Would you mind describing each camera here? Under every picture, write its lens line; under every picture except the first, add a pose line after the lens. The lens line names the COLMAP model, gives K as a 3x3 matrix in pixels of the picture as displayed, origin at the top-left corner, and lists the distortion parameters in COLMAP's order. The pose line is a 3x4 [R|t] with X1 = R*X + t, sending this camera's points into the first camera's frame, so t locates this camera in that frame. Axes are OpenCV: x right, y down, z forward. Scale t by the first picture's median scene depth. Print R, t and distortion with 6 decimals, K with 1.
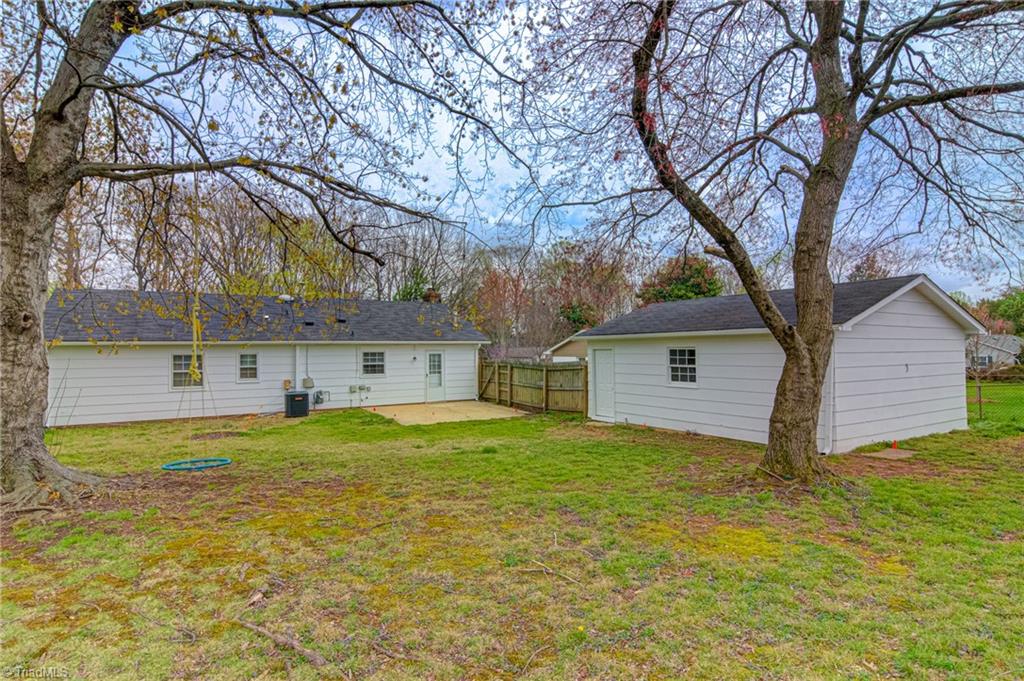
lens RADIAL K [[542.7, 0, 506.1], [0, 542.7, 345.3], [0, 0, 1]] dist [0.013234, -0.002107]
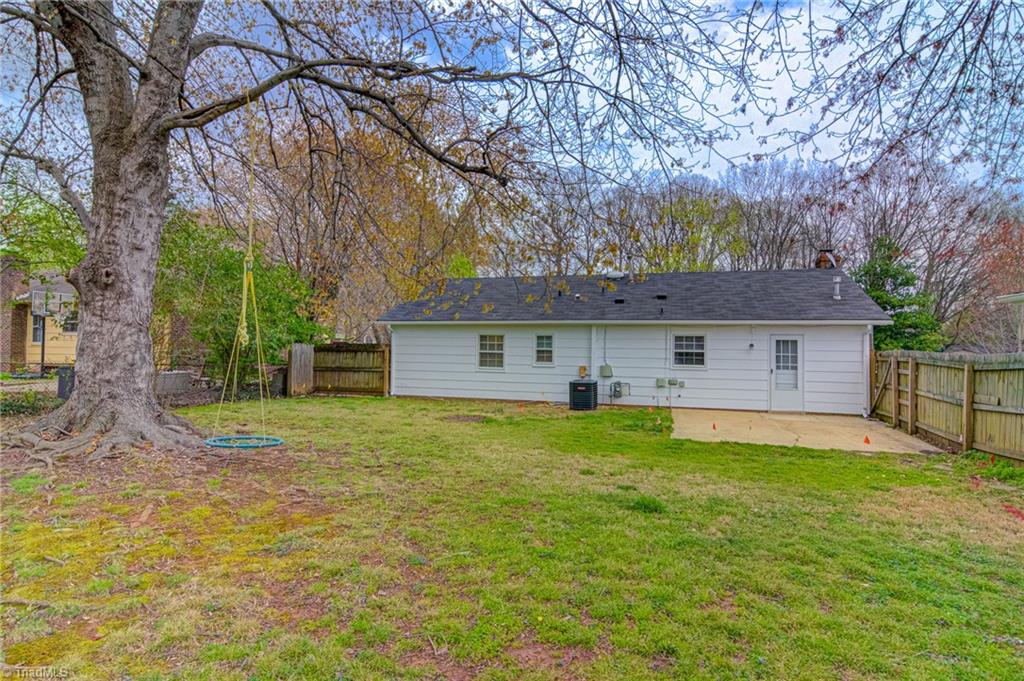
lens RADIAL K [[542.7, 0, 518.9], [0, 542.7, 335.2], [0, 0, 1]] dist [0.013234, -0.002107]
pose [[0.674237, 0.002305, -0.738511, 0.187994], [-0.015383, 0.999822, -0.010924, 0.029750], [0.738355, 0.018726, 0.674153, 0.402124]]
